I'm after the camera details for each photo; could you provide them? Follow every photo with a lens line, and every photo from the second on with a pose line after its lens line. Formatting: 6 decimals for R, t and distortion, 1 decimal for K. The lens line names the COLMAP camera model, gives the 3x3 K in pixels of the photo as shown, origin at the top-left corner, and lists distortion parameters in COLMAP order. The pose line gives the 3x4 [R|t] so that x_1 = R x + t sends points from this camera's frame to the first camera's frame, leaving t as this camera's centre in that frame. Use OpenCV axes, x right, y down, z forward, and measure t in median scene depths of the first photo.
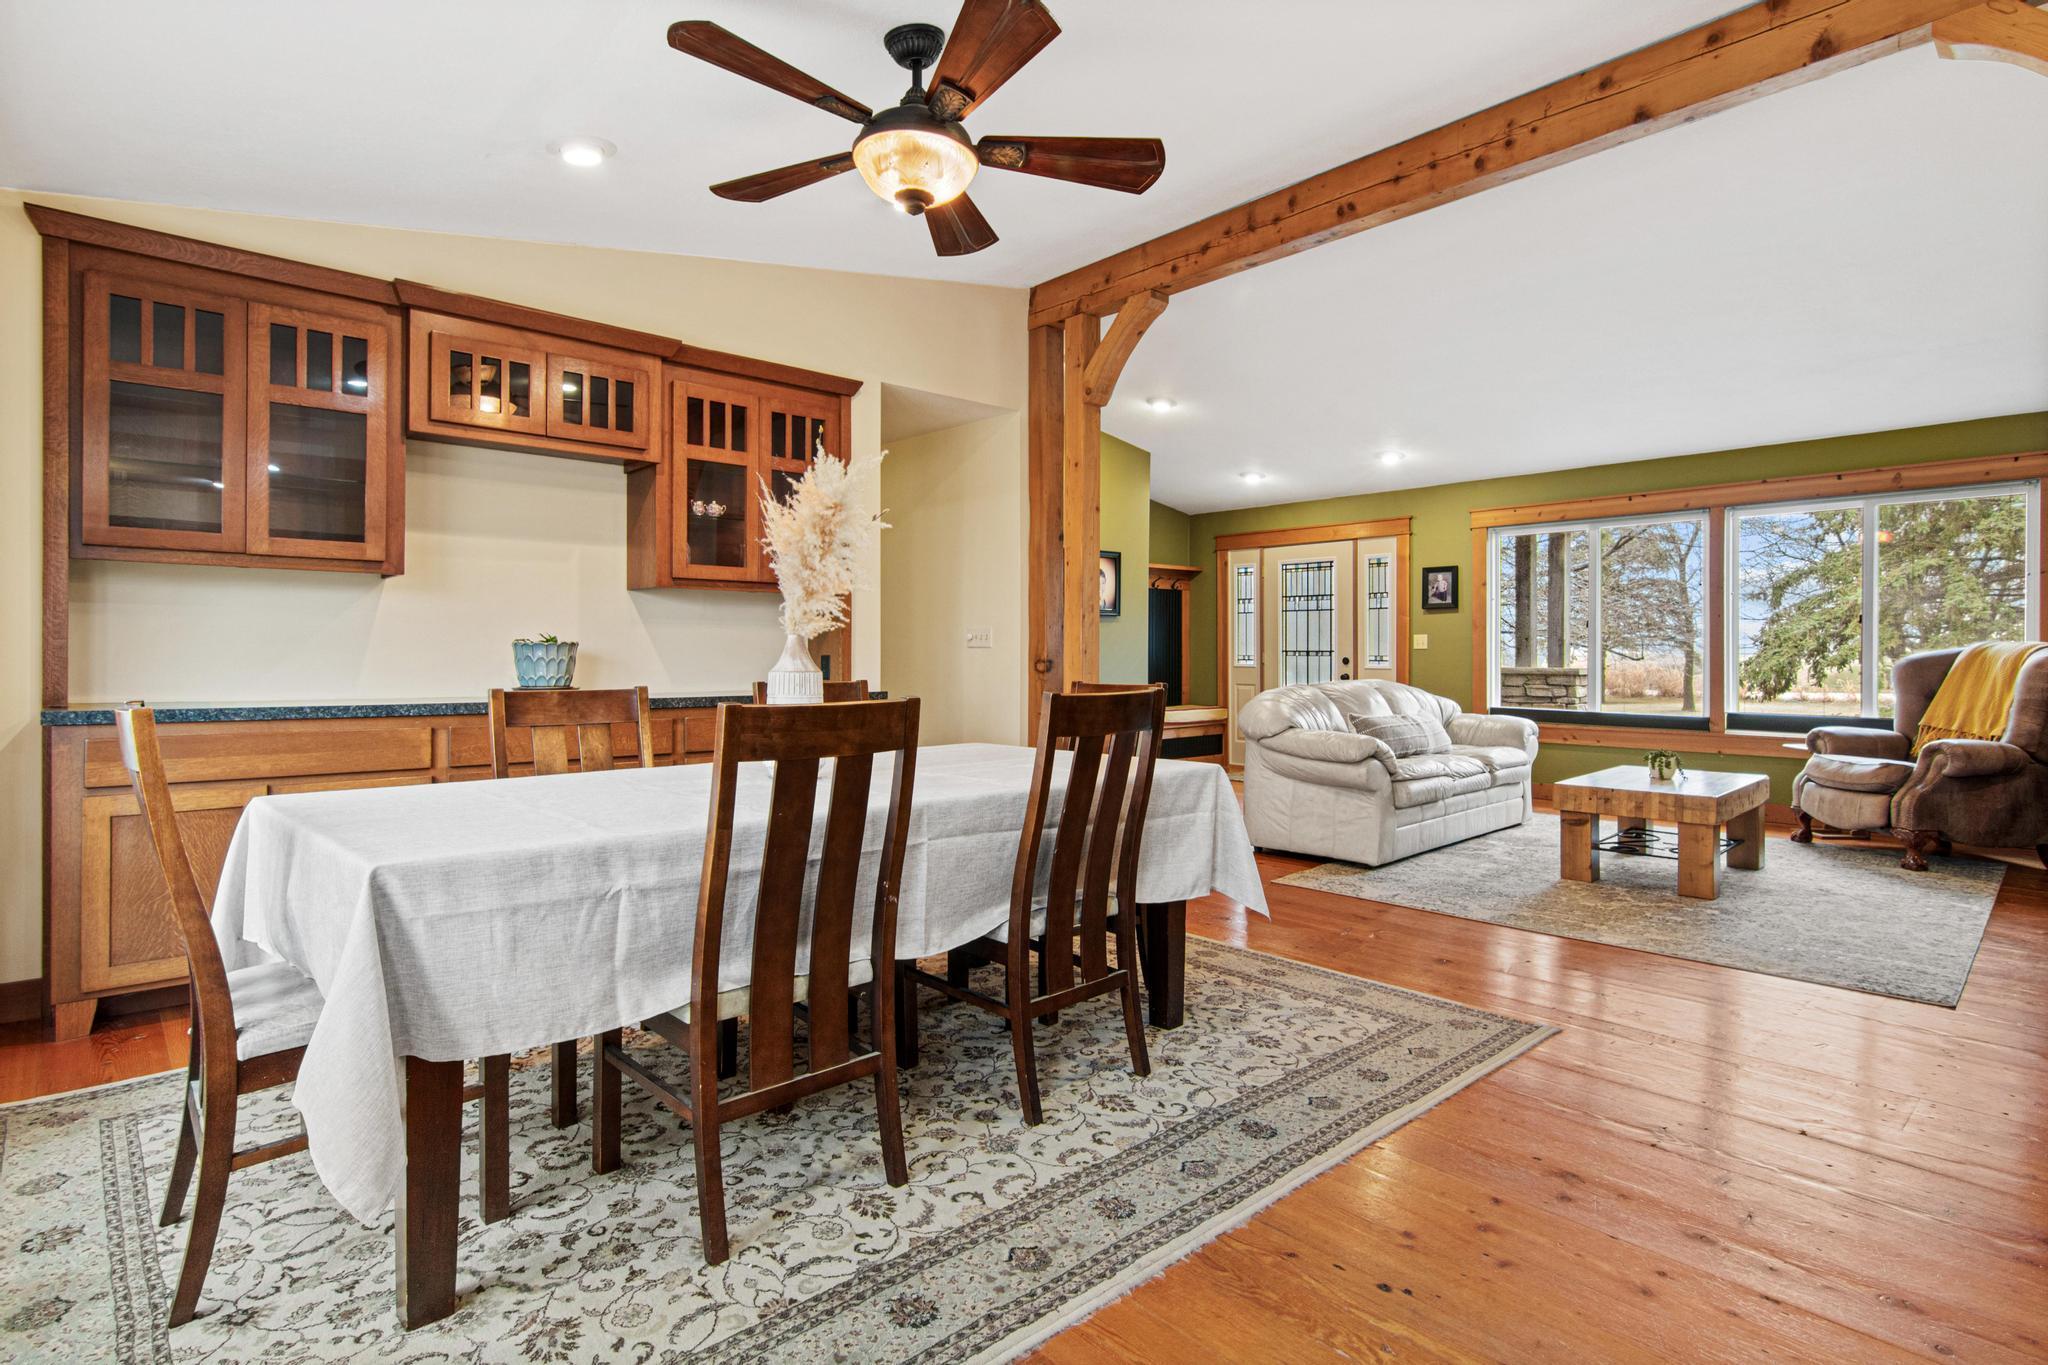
lens RADIAL K [[1056.1, 0, 1030.2], [0, 1056.1, 644.4], [0, 0, 1]] dist [0.000918, 0.000234]
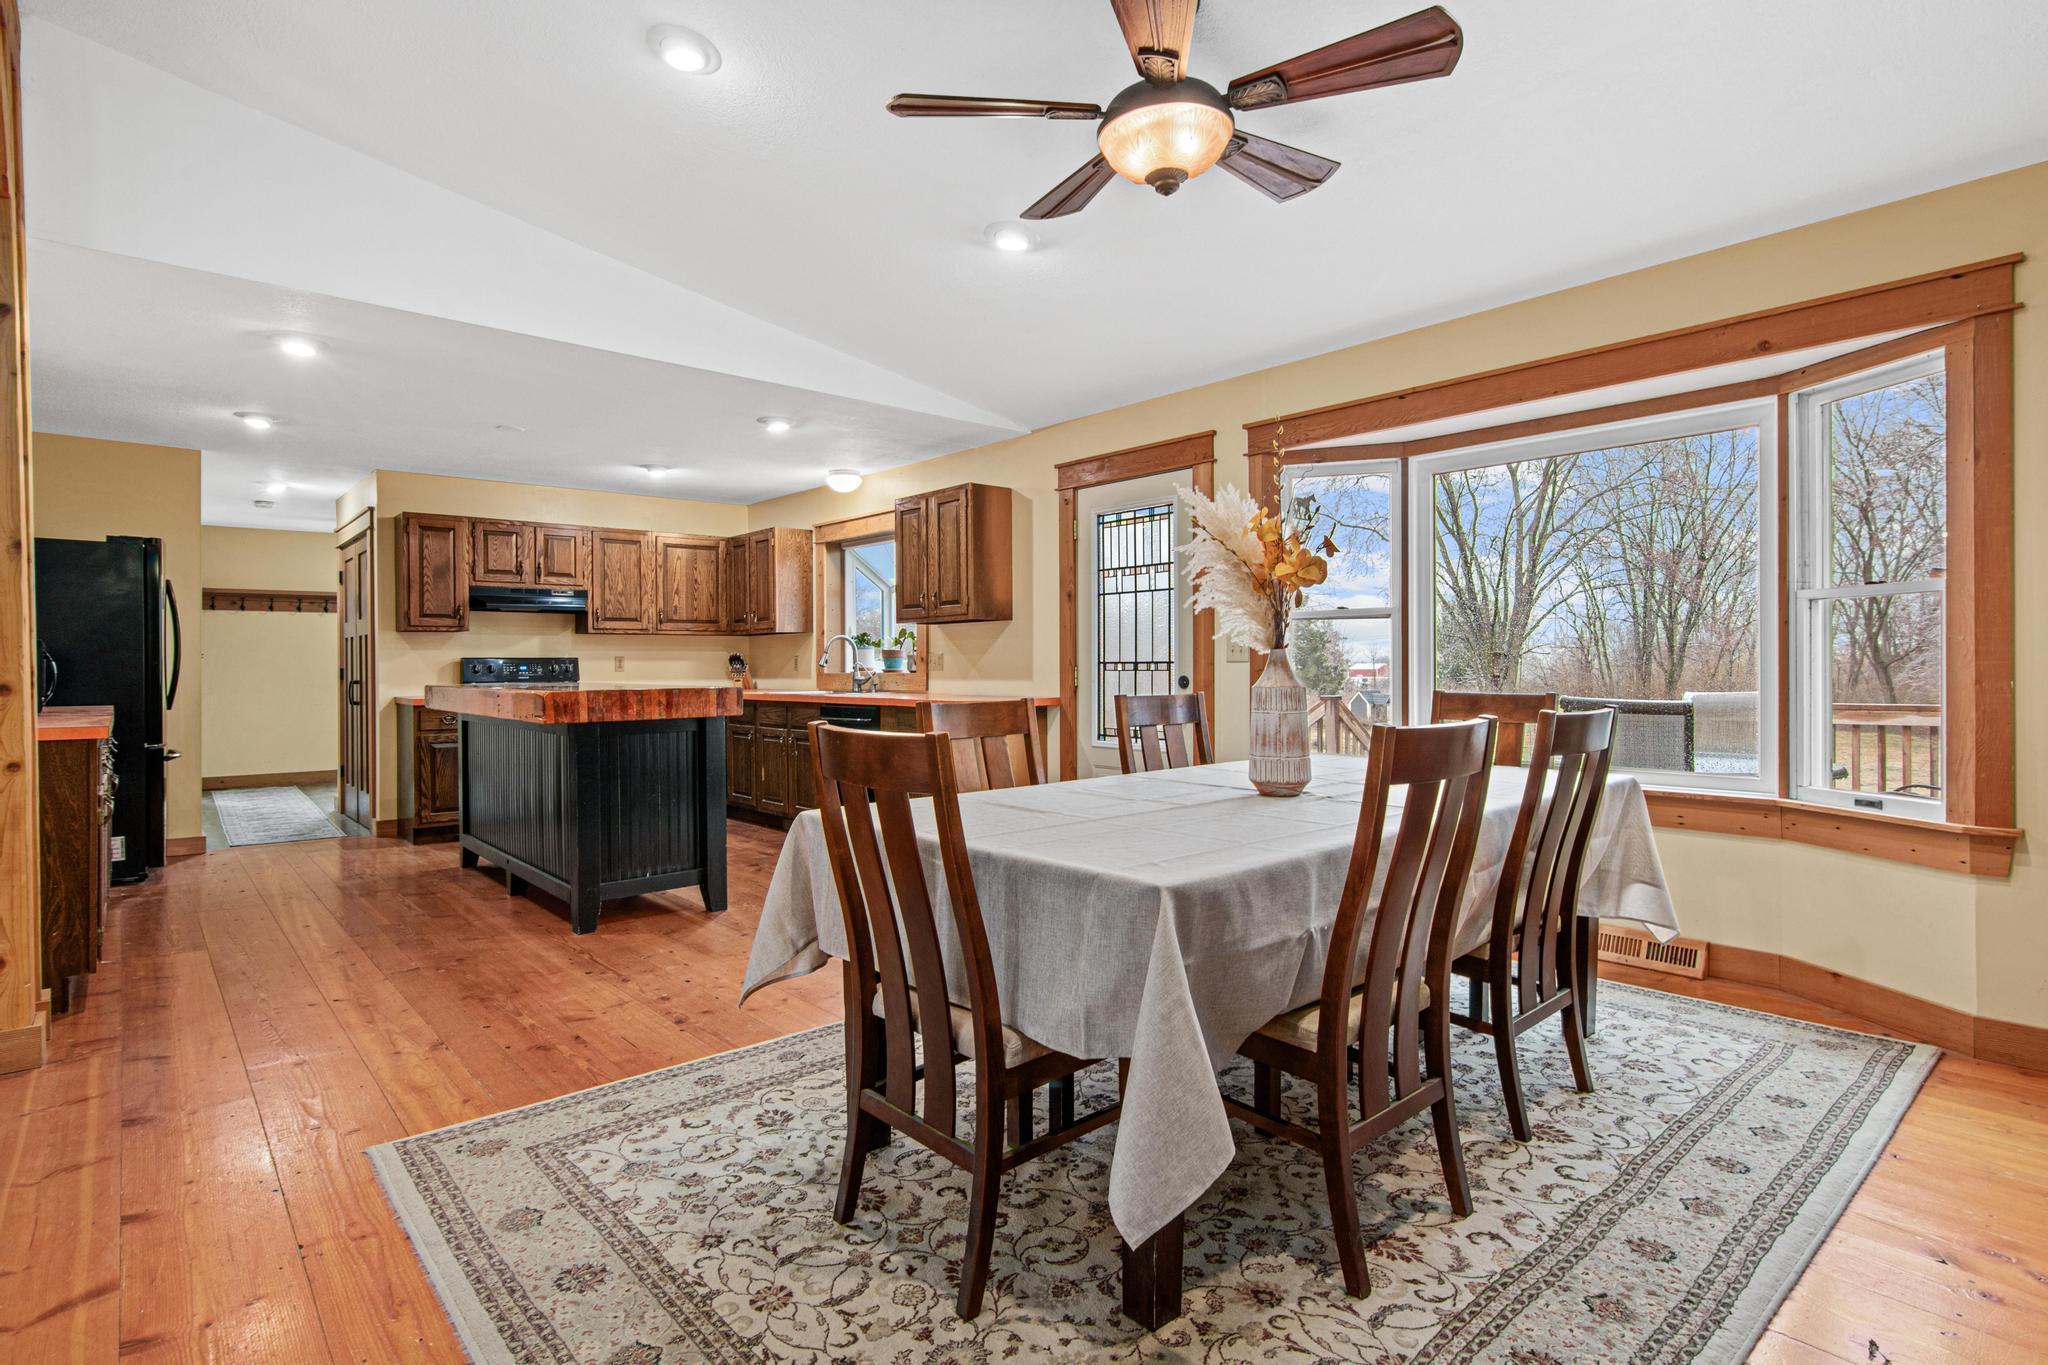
lens RADIAL K [[1030.3, 0, 1028.2], [0, 1030.3, 674.8], [0, 0, 1]] dist [0.000094, -0.000268]
pose [[-0.999787, 0.002064, 0.020549, -0.004658], [0.002146, 0.999990, 0.003934, 0.009807], [-0.020540, 0.003978, -0.999781, 1.734055]]
